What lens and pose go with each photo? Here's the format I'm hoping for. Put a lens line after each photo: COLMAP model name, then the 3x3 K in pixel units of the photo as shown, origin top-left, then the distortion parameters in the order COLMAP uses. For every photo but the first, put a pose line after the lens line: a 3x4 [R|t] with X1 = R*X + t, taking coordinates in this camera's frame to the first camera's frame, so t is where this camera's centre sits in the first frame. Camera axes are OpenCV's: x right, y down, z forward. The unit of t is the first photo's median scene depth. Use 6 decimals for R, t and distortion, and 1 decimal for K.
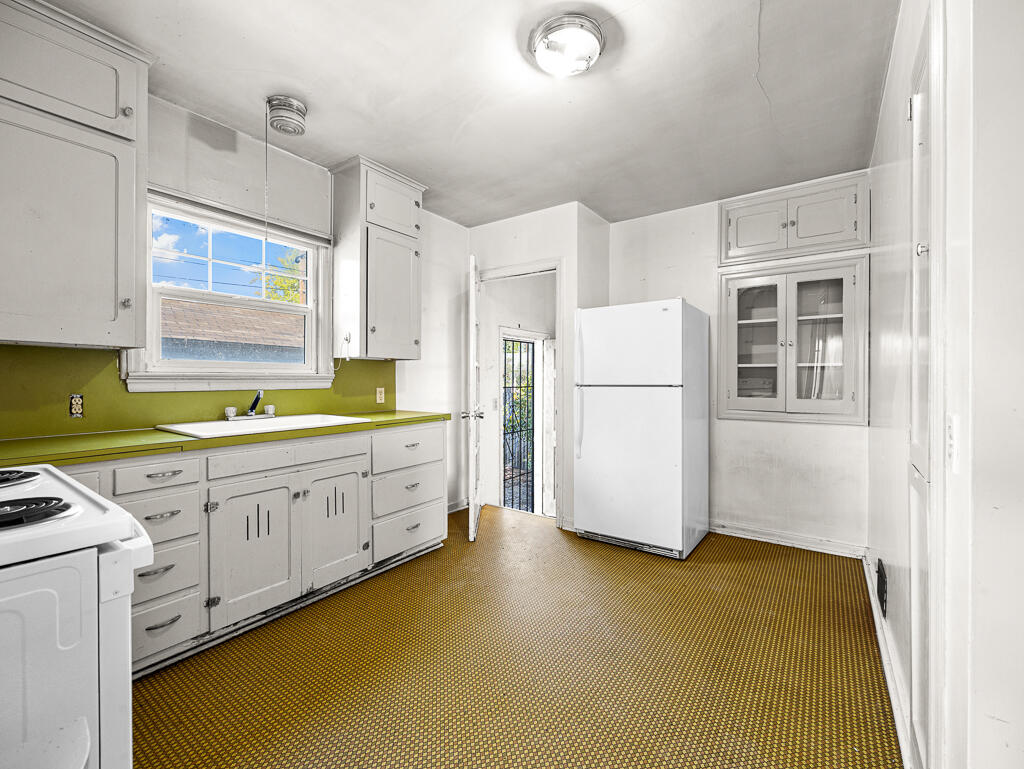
lens RADIAL K [[441.8, 0, 506.8], [0, 441.8, 379.6], [0, 0, 1]] dist [-0.004428, 0.000002]
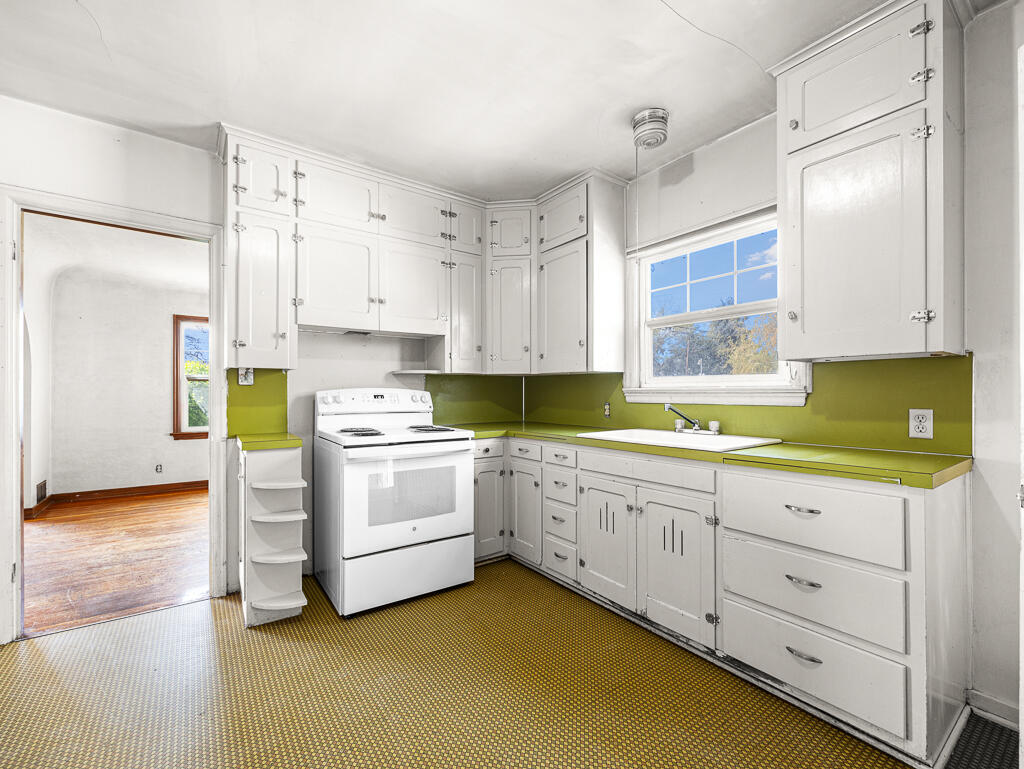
lens RADIAL K [[441.8, 0, 509.0], [0, 441.8, 392.1], [0, 0, 1]] dist [-0.004428, 0.000002]
pose [[-0.319594, -0.004837, -0.947542, 0.540702], [-0.002766, 0.999987, -0.004172, 0.002391], [0.947550, 0.001287, -0.319604, 1.006675]]
